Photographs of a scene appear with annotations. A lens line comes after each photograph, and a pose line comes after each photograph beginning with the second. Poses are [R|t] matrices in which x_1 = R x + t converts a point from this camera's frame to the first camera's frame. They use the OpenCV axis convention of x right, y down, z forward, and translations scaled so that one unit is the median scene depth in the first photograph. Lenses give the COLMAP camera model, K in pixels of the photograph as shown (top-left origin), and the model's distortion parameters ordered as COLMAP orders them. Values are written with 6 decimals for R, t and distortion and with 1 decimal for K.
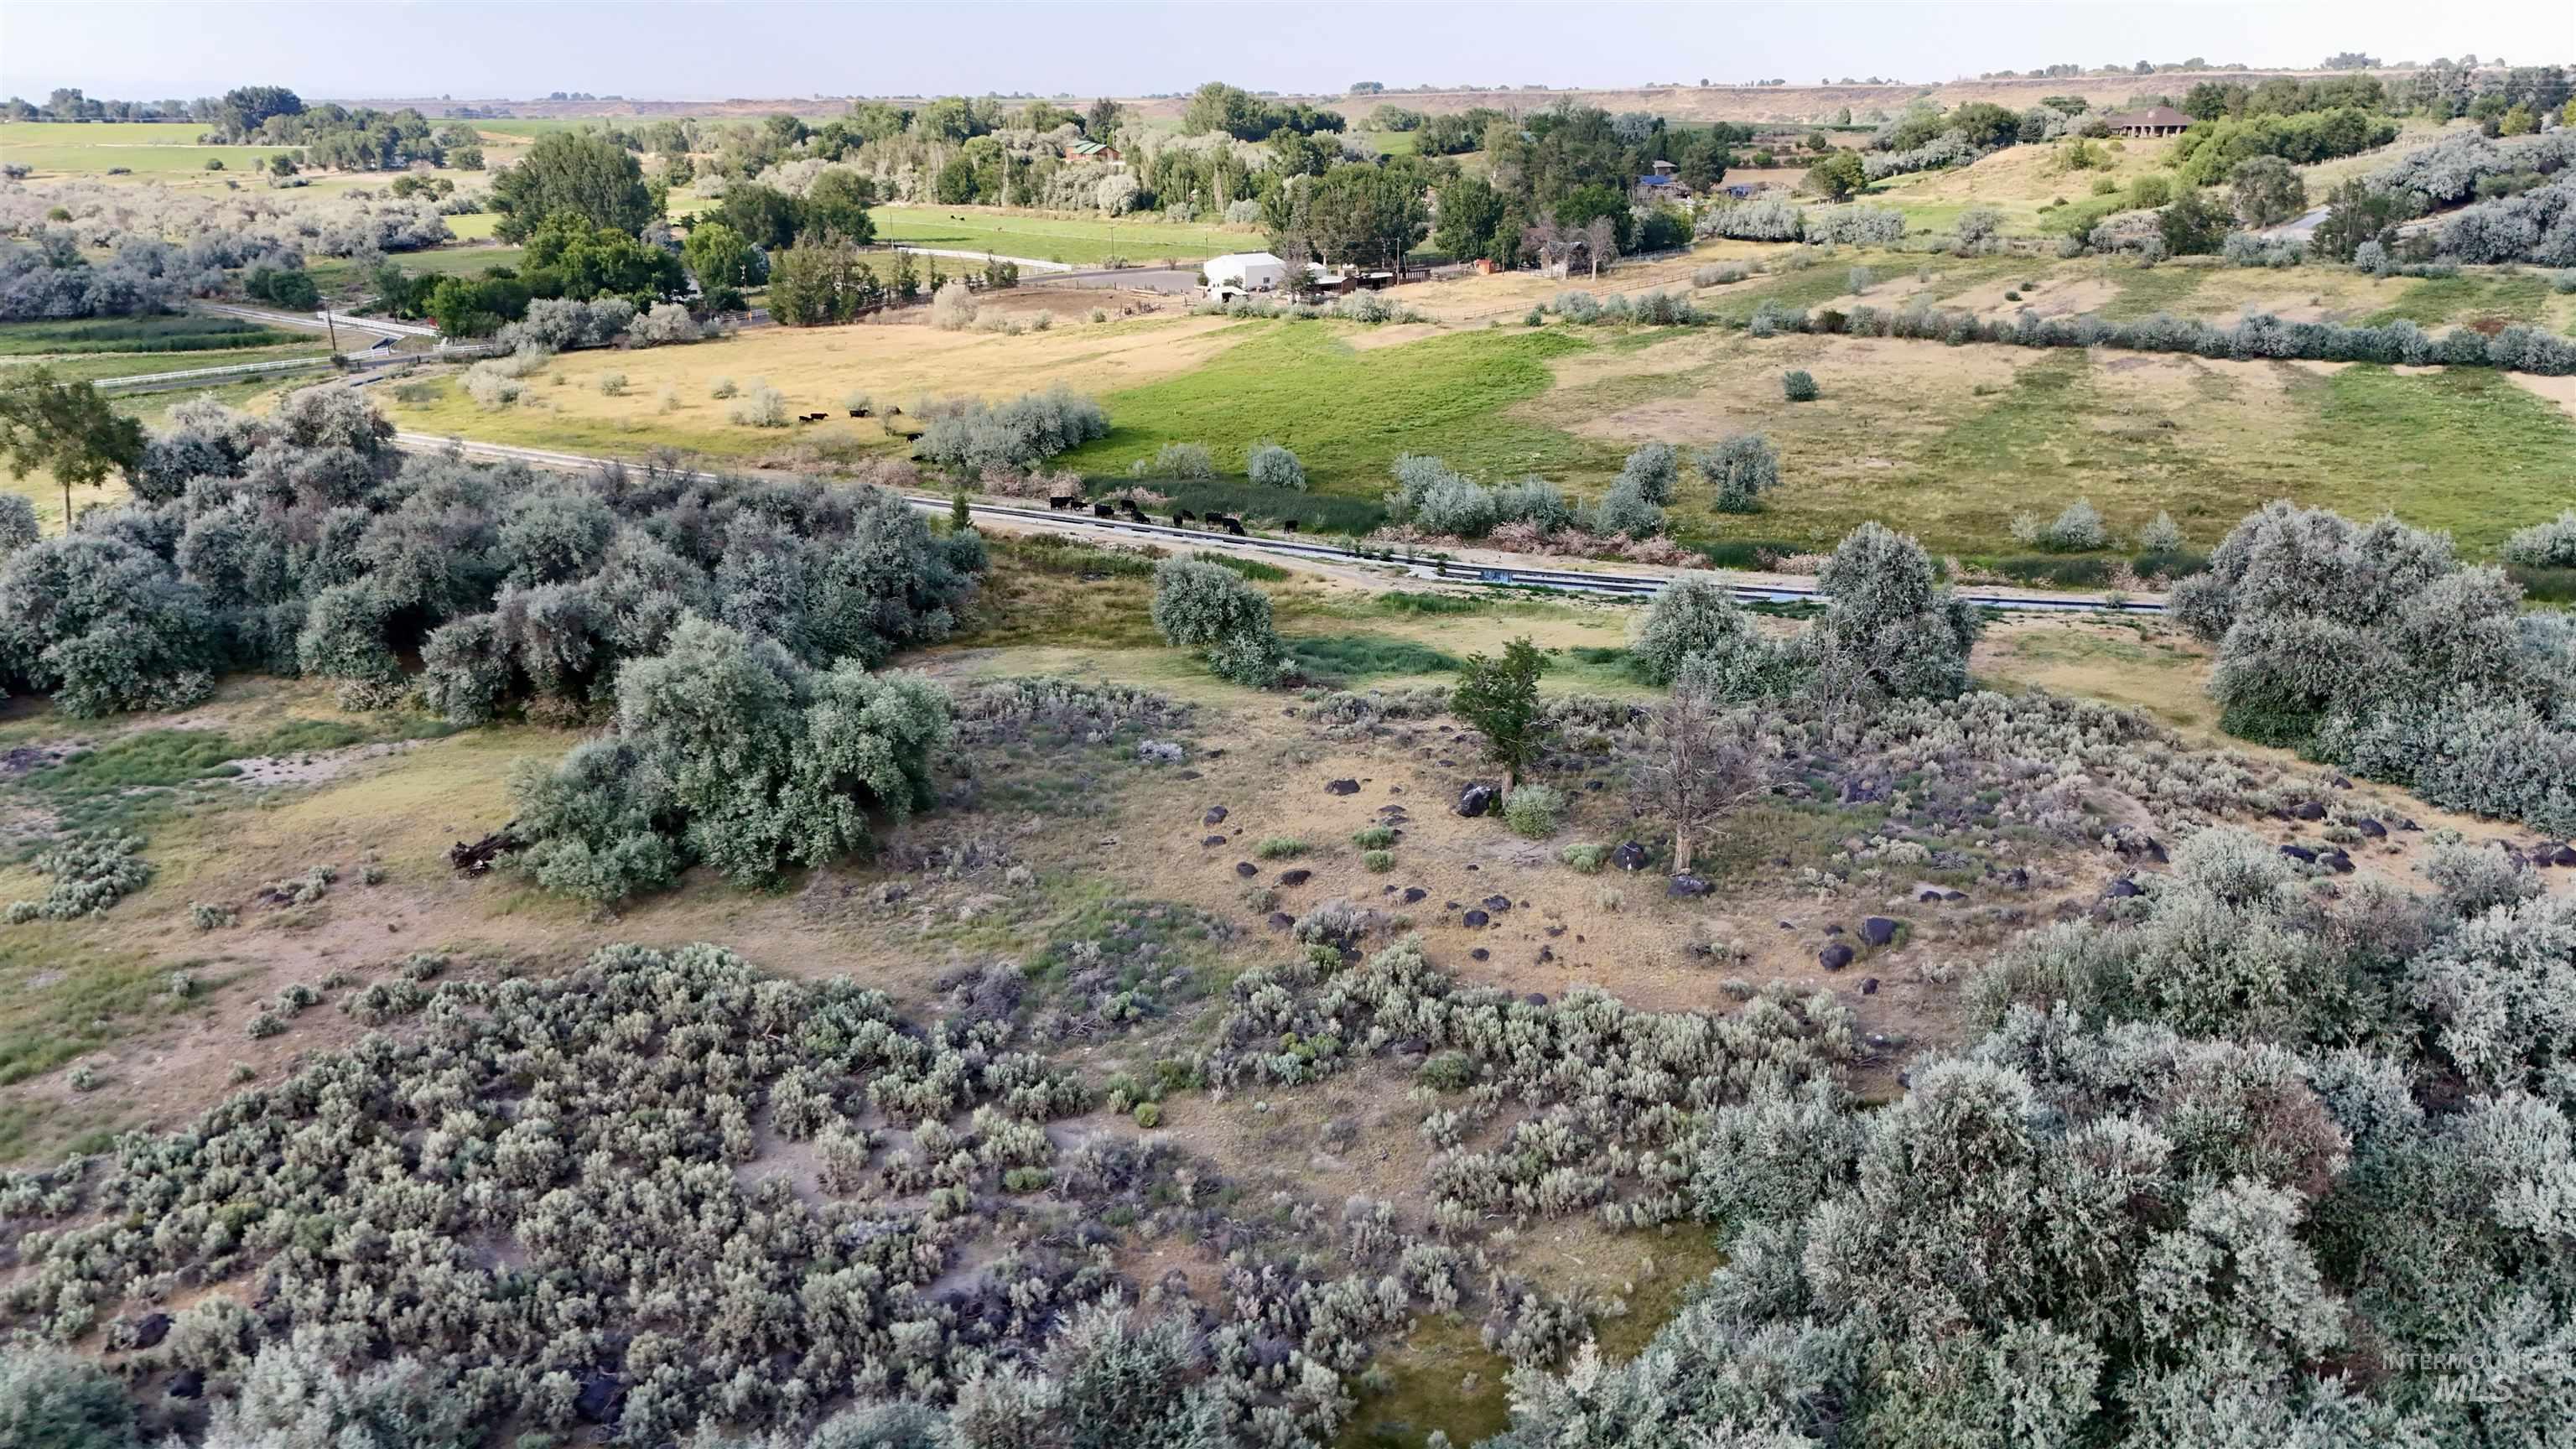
lens RADIAL K [[1876.2, 0, 1301.8], [0, 1876.2, 724.4], [0, 0, 1]] dist [0.038020, -0.011079]
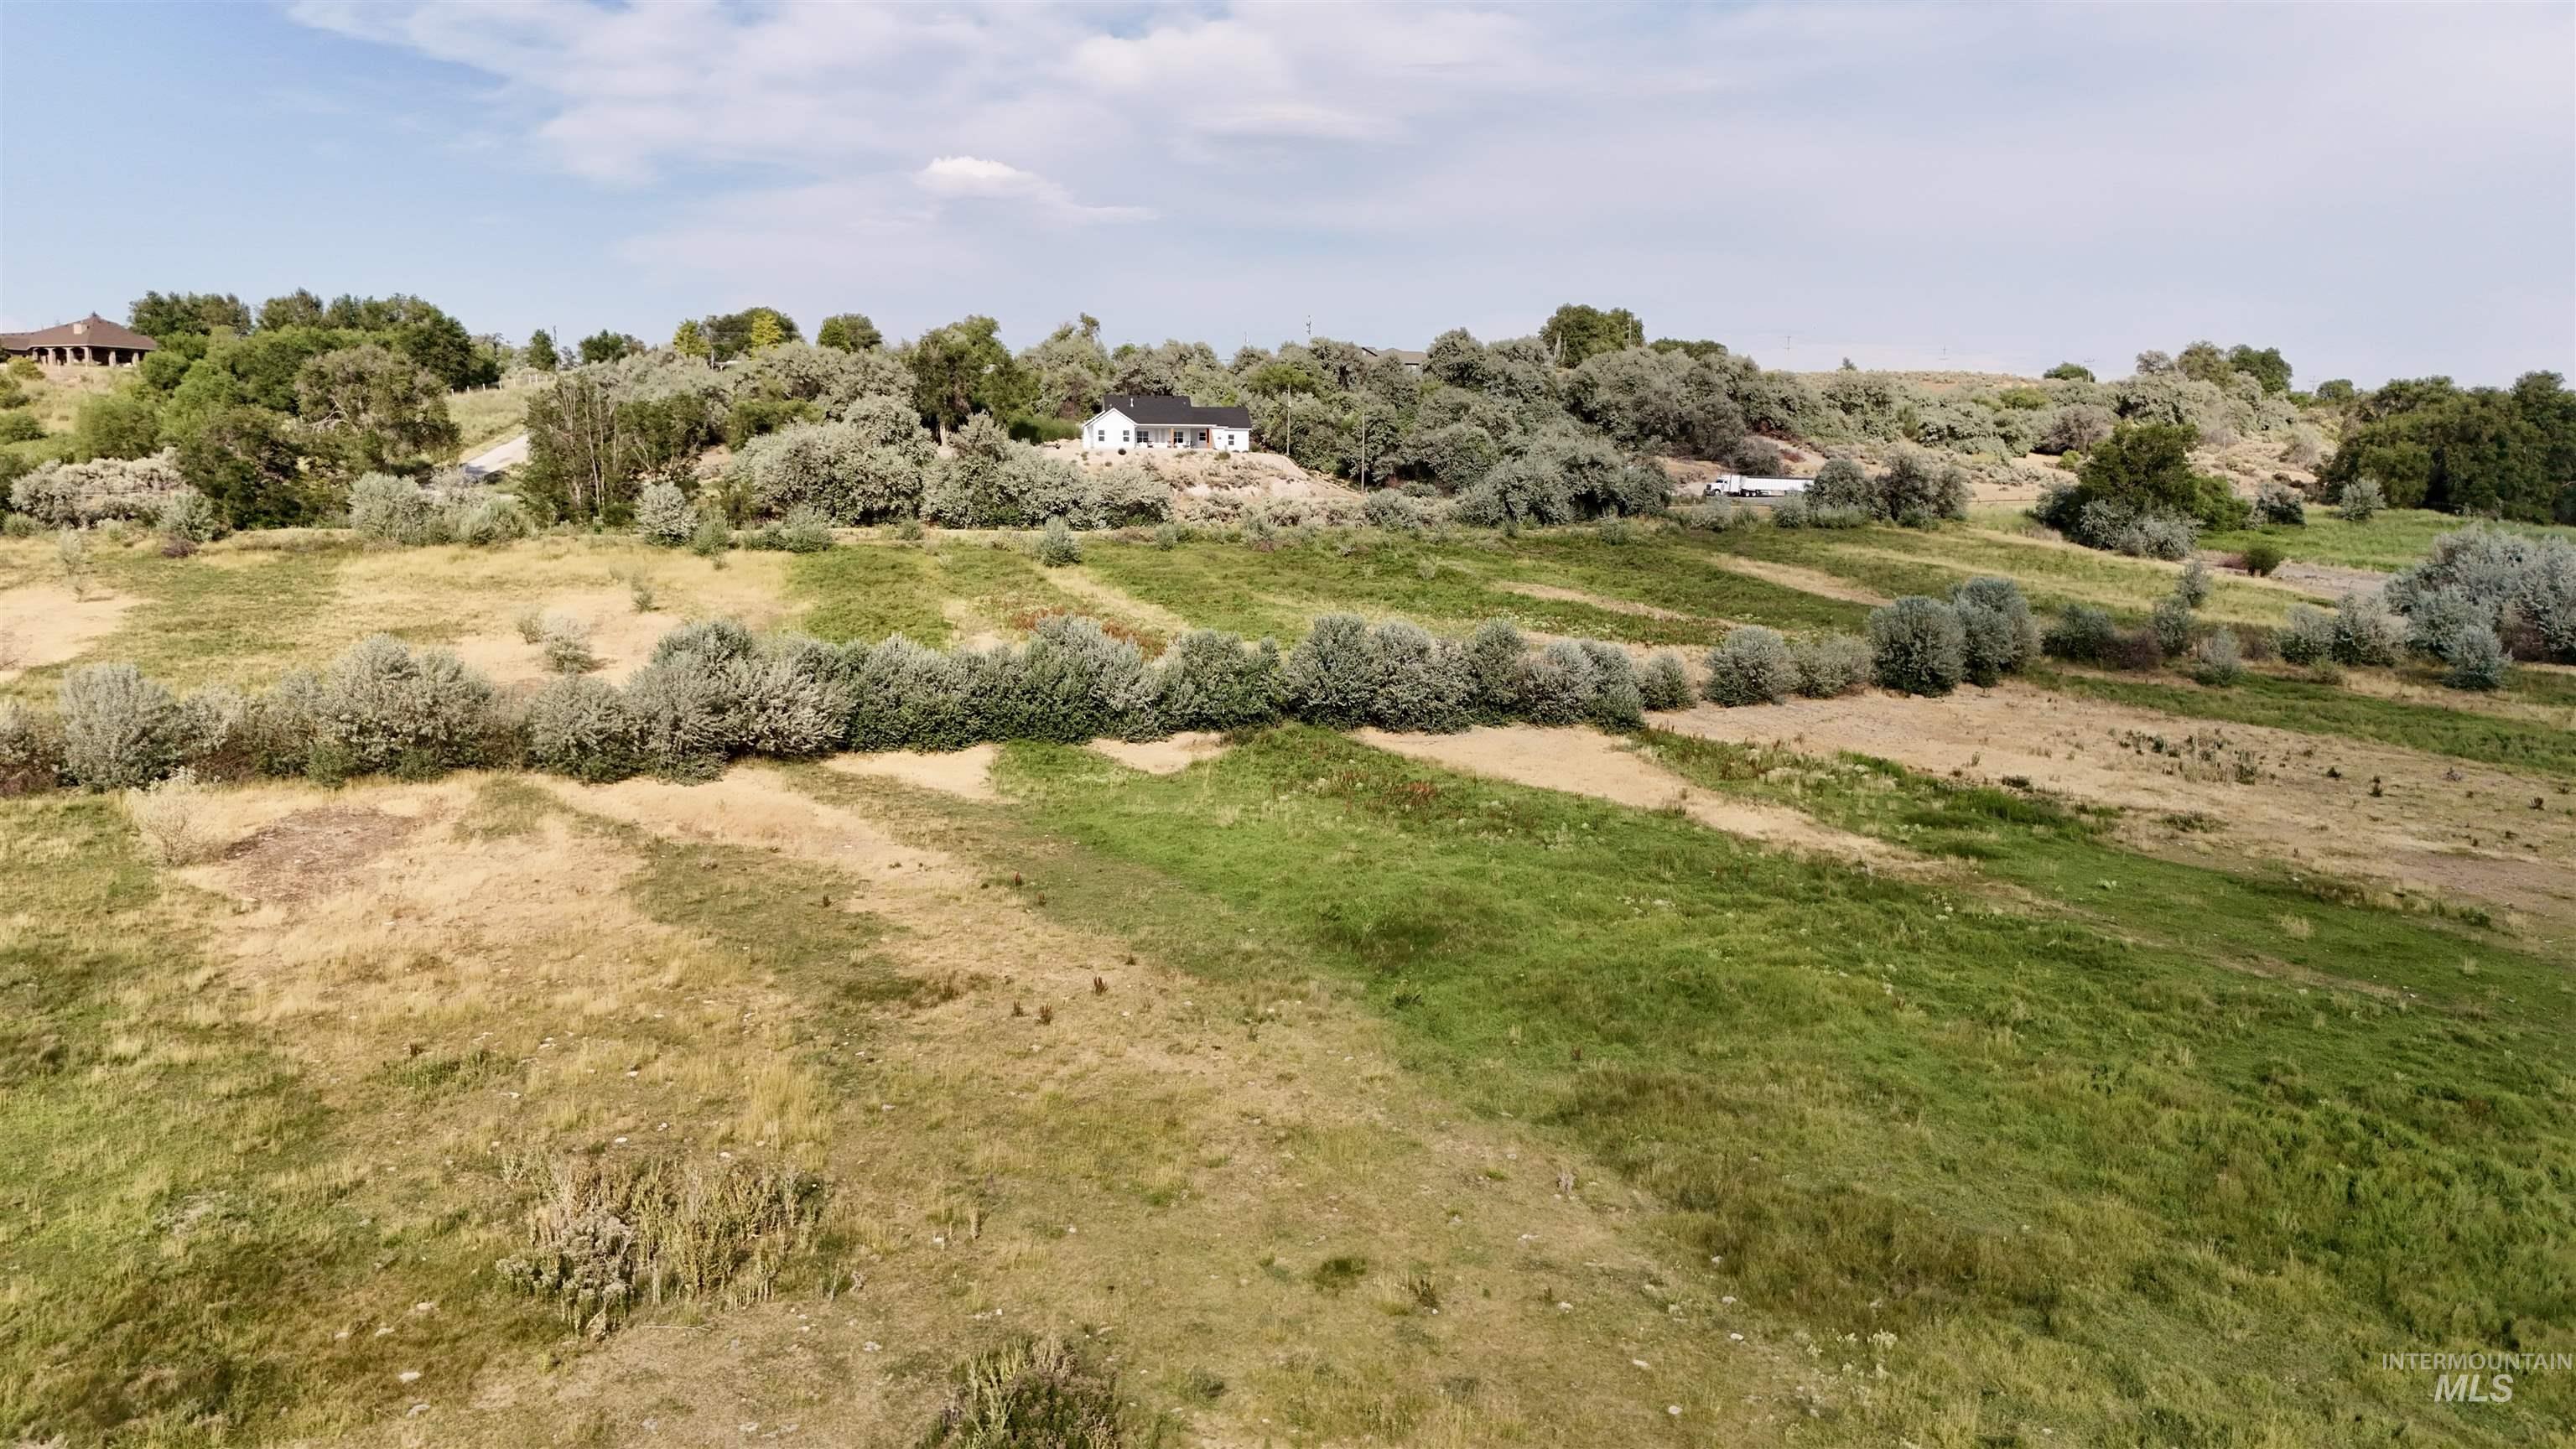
lens RADIAL K [[1876.2, 0, 1300.3], [0, 1876.2, 726.3], [0, 0, 1]] dist [0.038020, -0.011079]
pose [[0.554751, -0.103106, 0.825603, 0.301733], [0.246026, 0.968246, -0.044394, -0.161557], [-0.794810, 0.227747, 0.562502, 0.748643]]
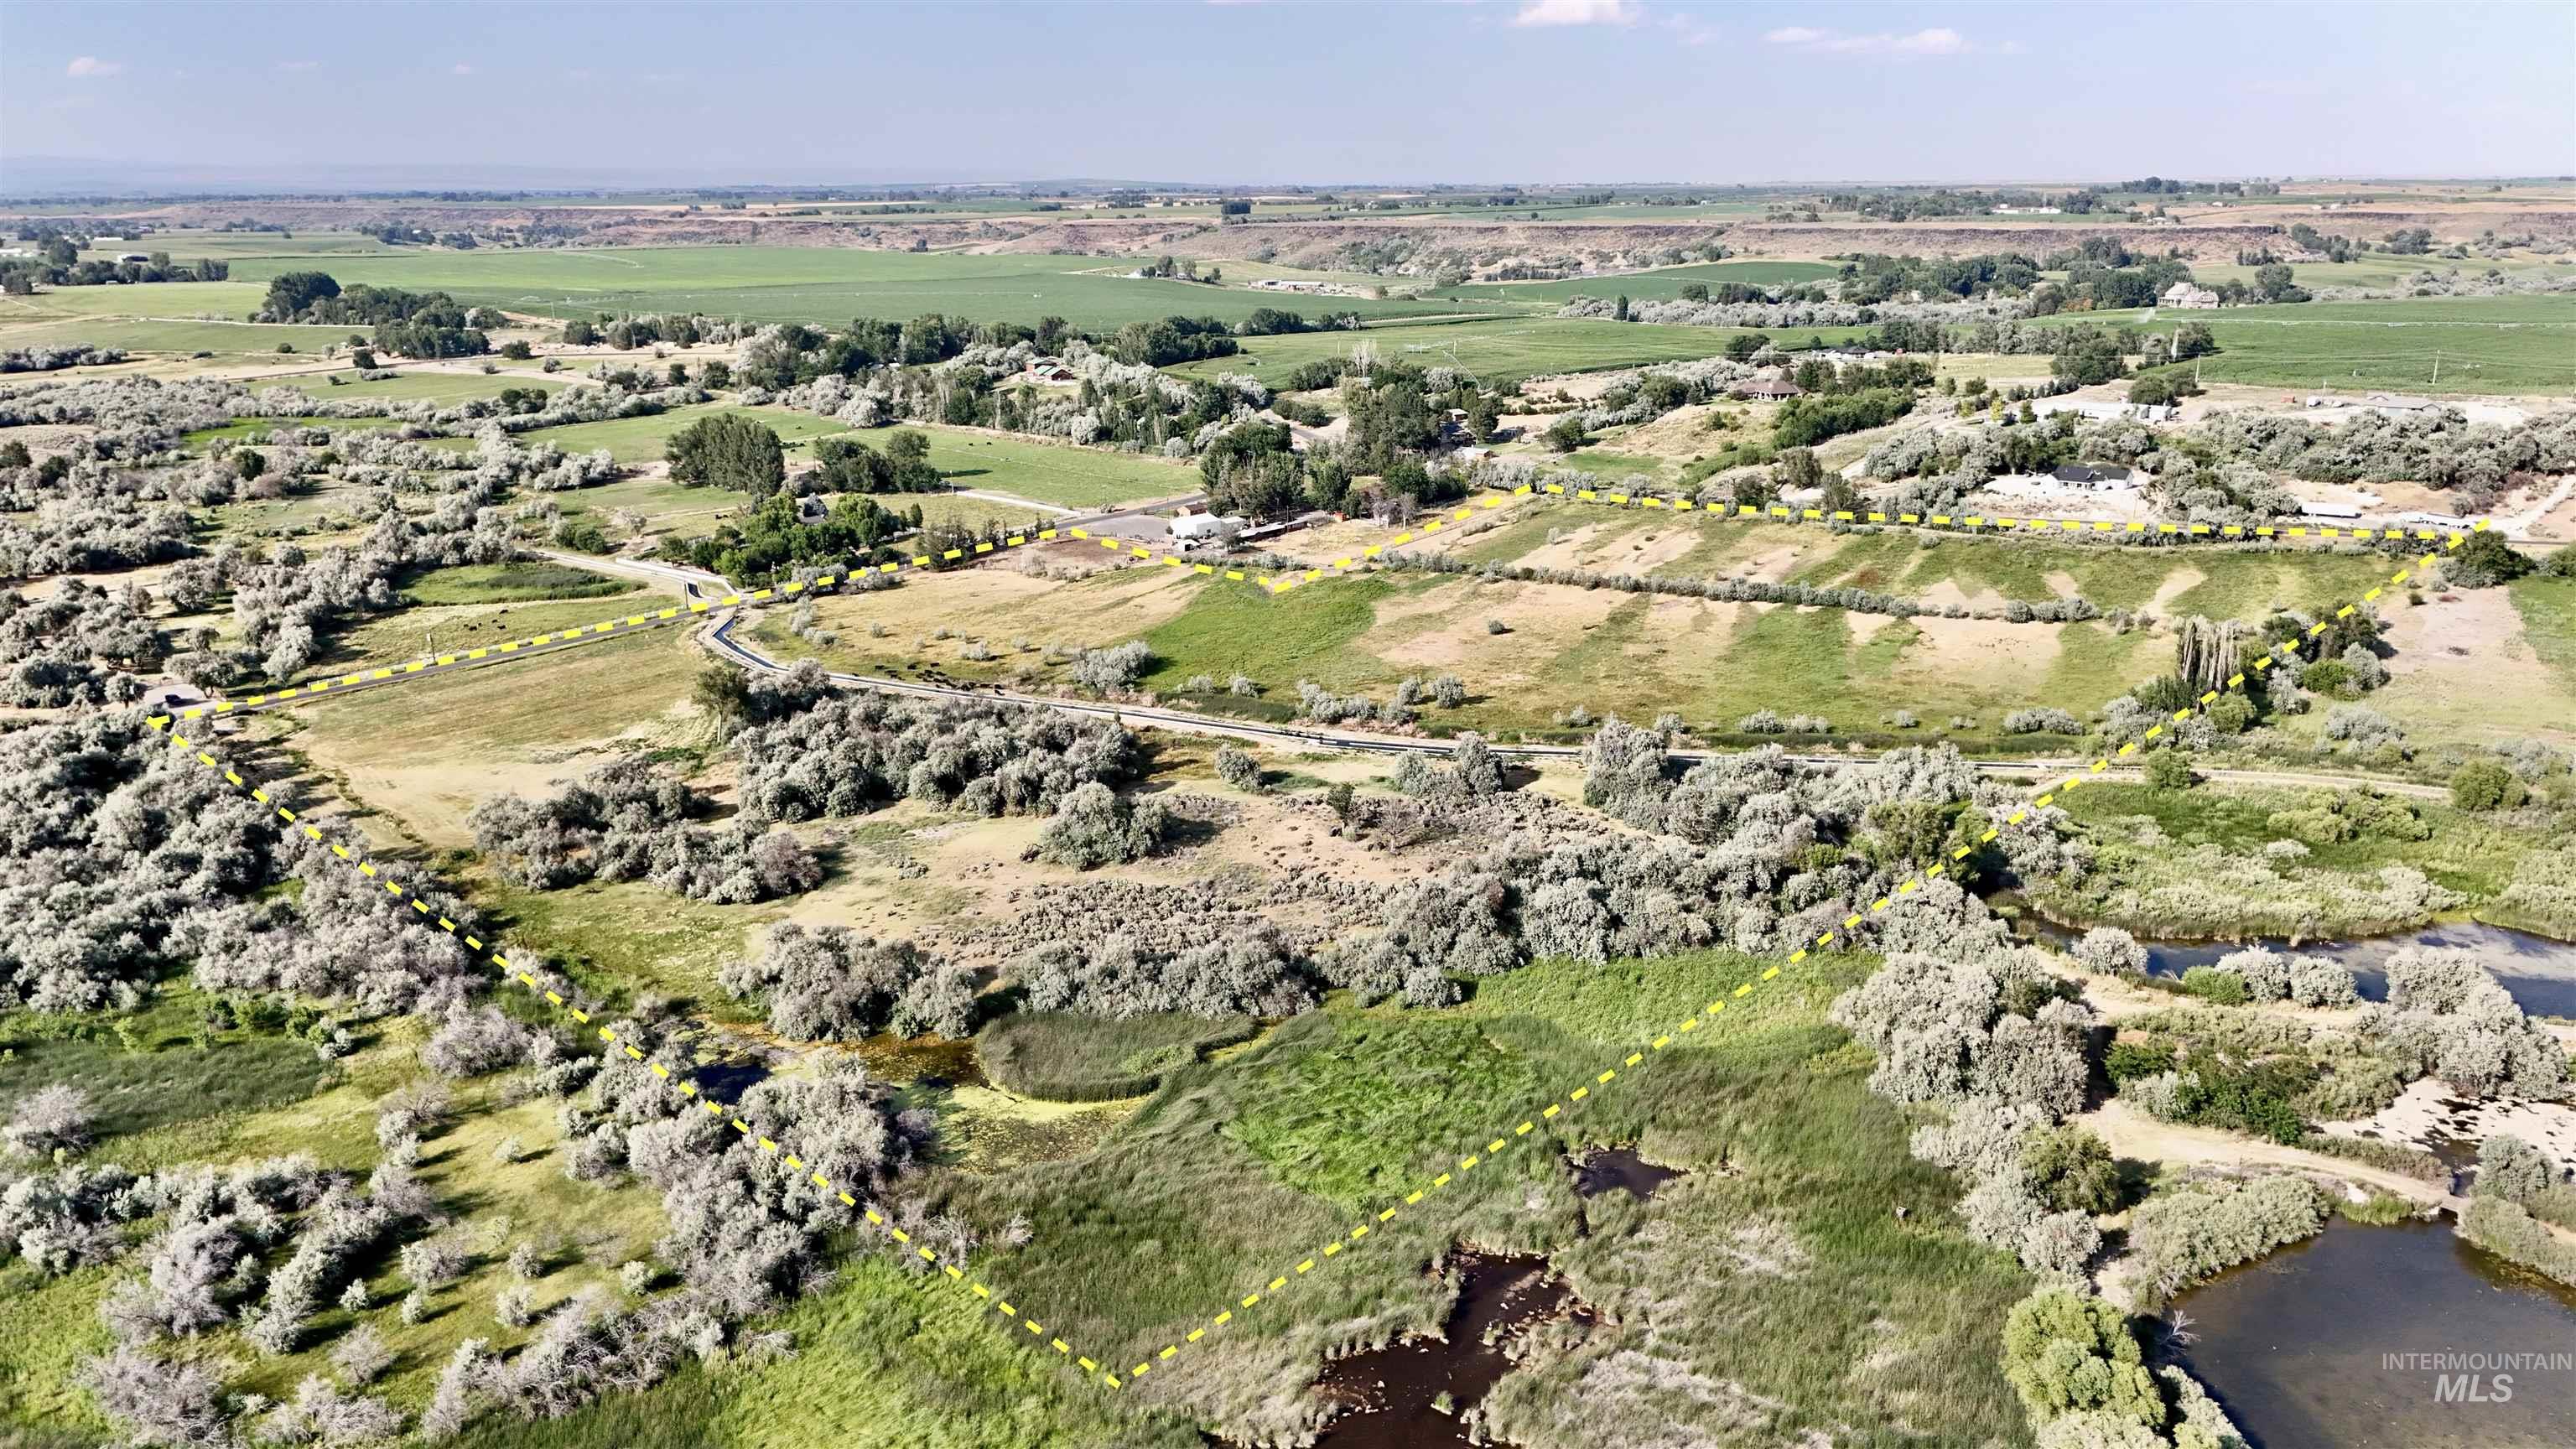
lens RADIAL K [[1876.2, 0, 1288.5], [0, 1876.2, 721.7], [0, 0, 1]] dist [0.038020, -0.011079]
pose [[0.997983, -0.023708, 0.058892, -0.067836], [0.025637, 0.999152, -0.032213, -0.018452], [-0.058079, 0.033658, 0.997744, -0.880572]]
